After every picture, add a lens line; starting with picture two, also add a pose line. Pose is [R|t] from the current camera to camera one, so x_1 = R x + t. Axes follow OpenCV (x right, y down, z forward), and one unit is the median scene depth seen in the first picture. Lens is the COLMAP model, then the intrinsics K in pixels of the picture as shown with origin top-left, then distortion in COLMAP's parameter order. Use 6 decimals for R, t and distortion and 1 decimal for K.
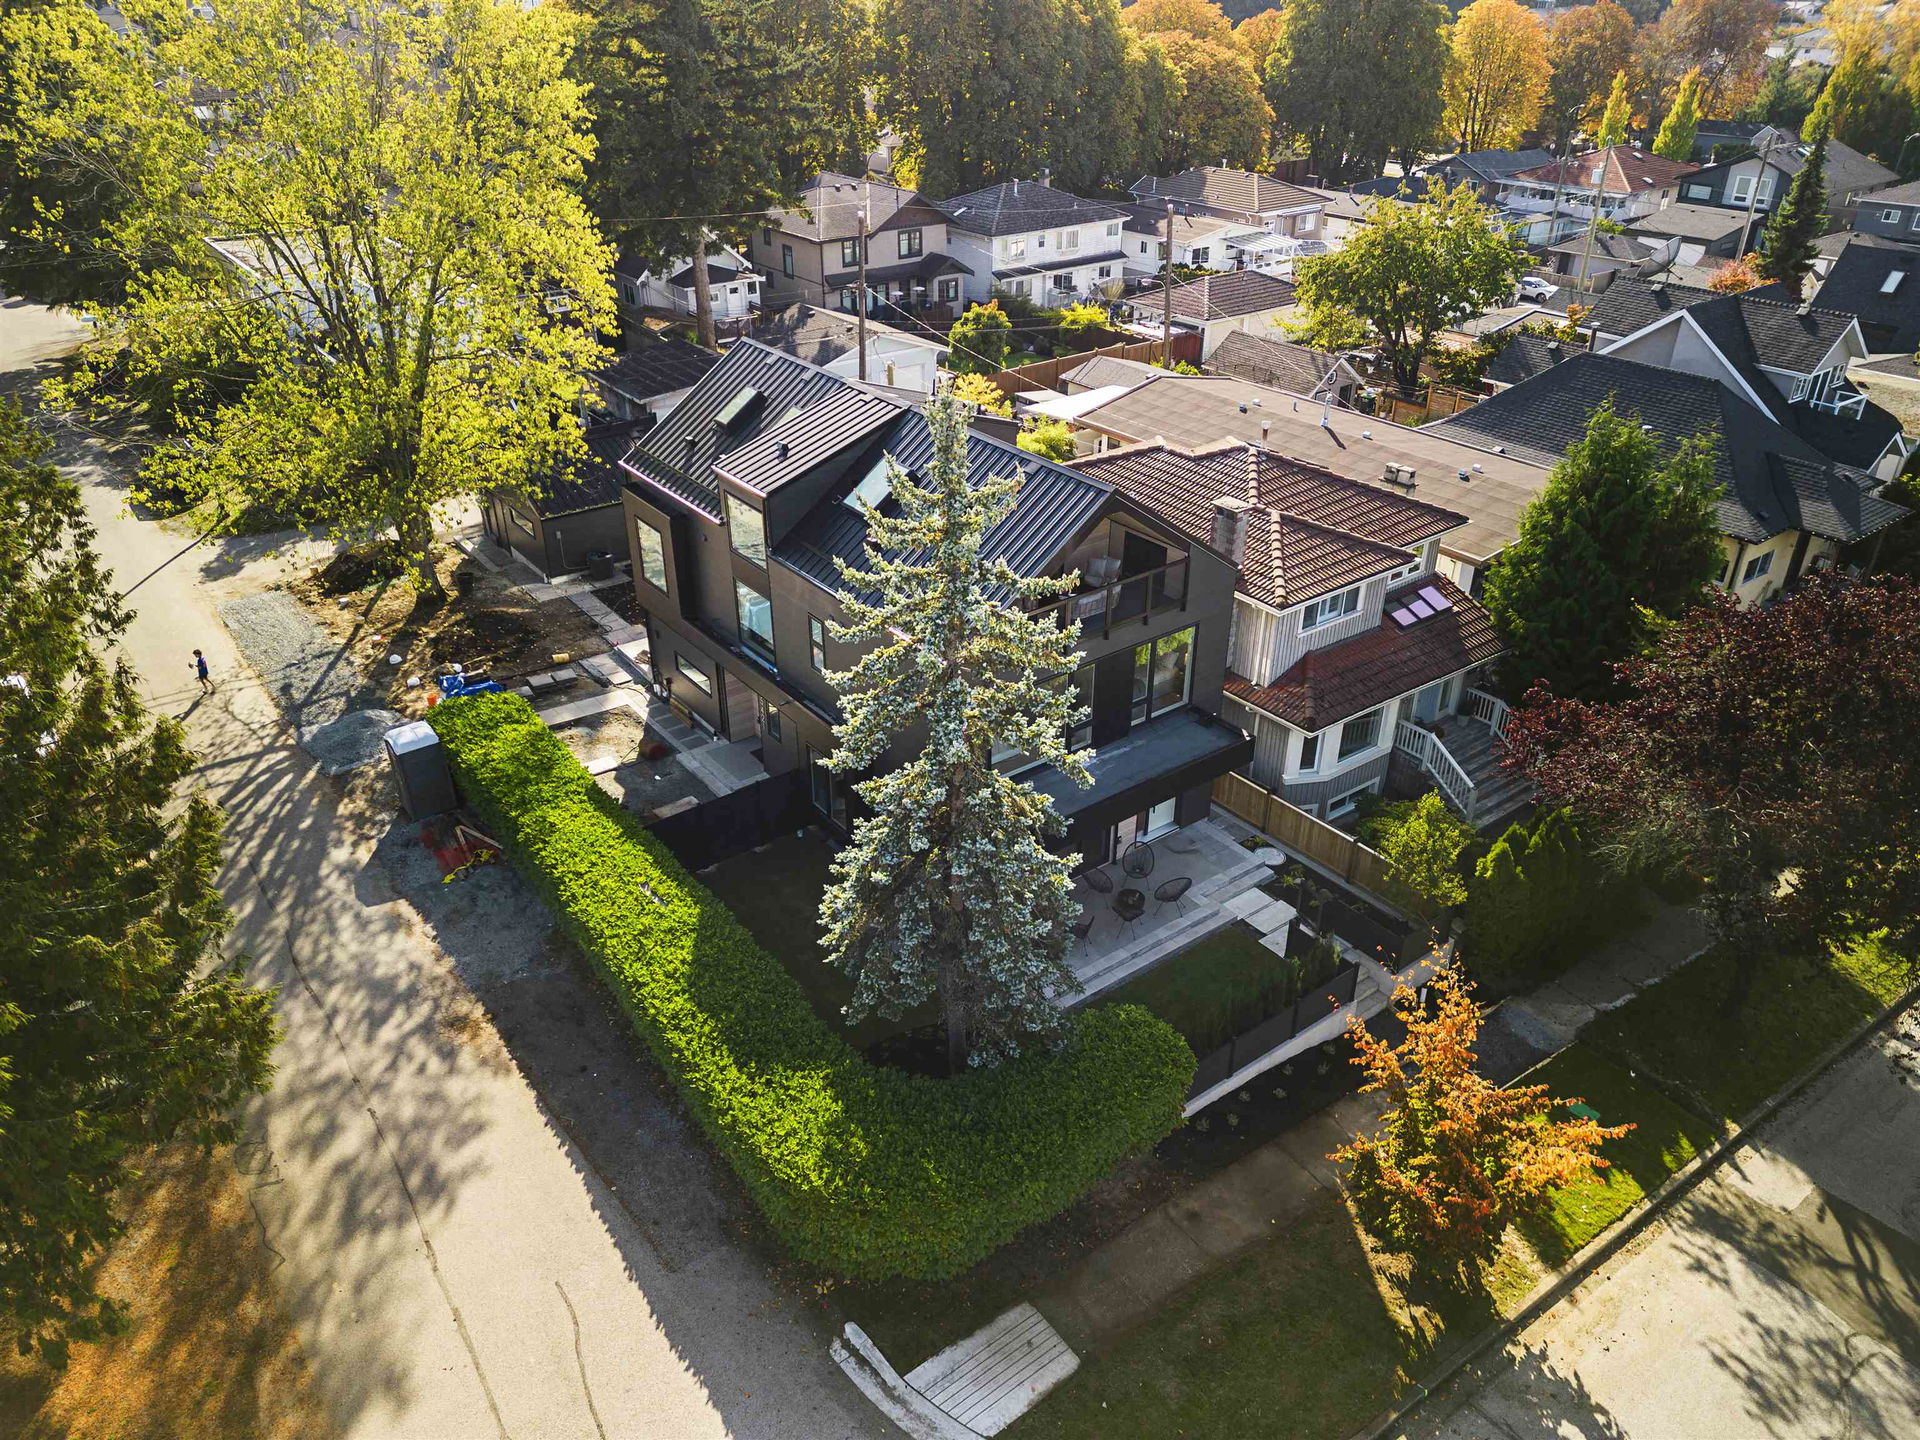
lens RADIAL K [[1345.0, 0, 959.9], [0, 1345.0, 725.8], [0, 0, 1]] dist [0.029903, -0.011274]
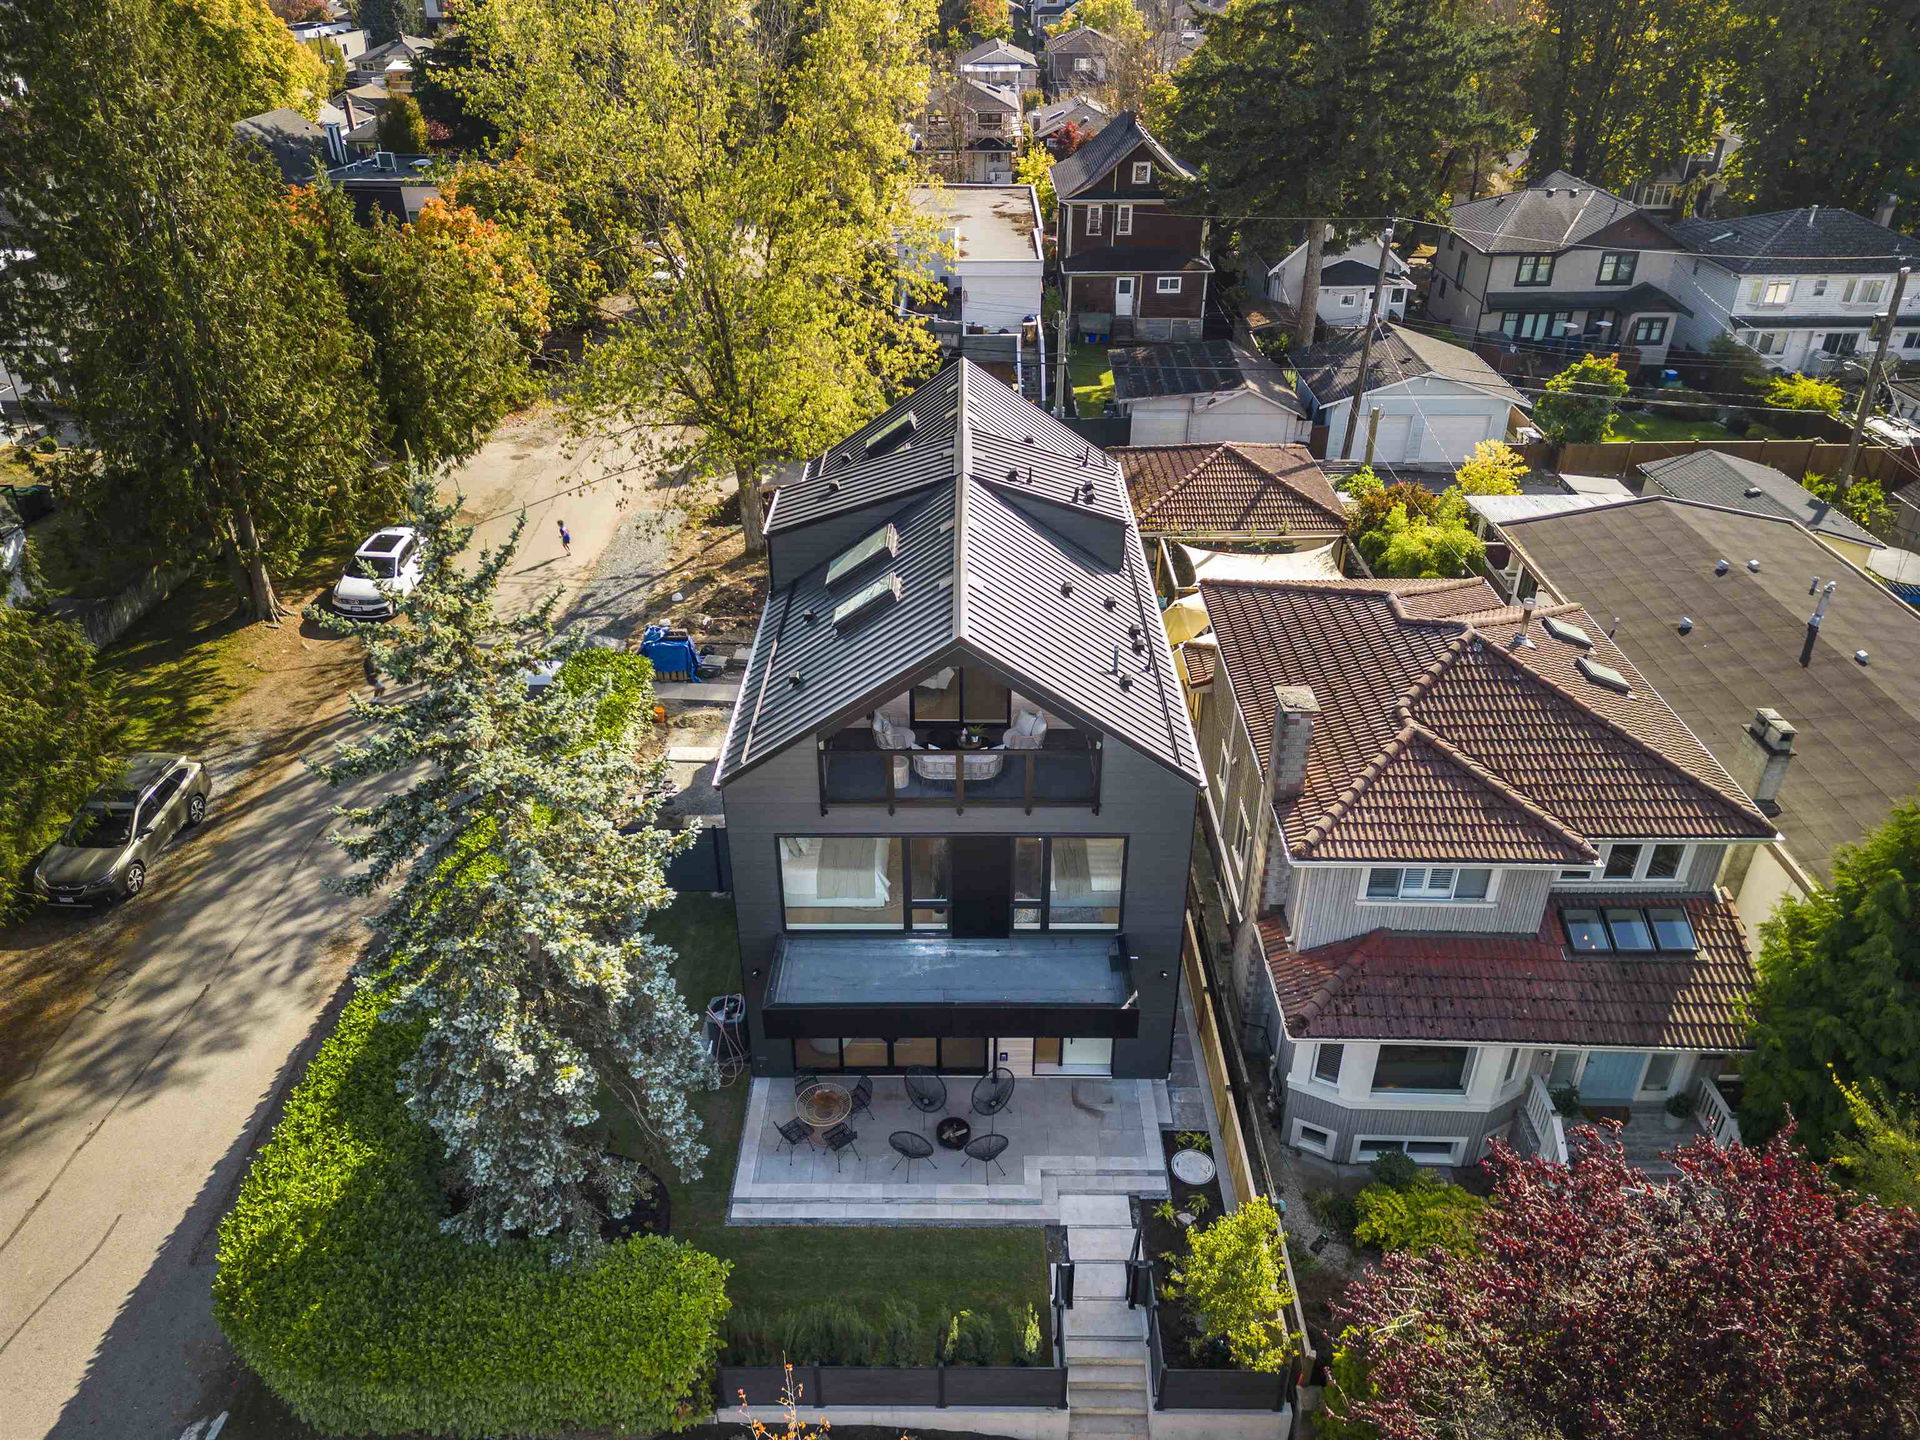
lens RADIAL K [[1345.0, 0, 960.1], [0, 1345.0, 715.6], [0, 0, 1]] dist [0.029903, -0.011274]
pose [[0.793431, 0.311962, -0.522635, 0.376280], [-0.302197, 0.947261, 0.106646, -0.152430], [0.528341, 0.073323, 0.845860, 0.249012]]
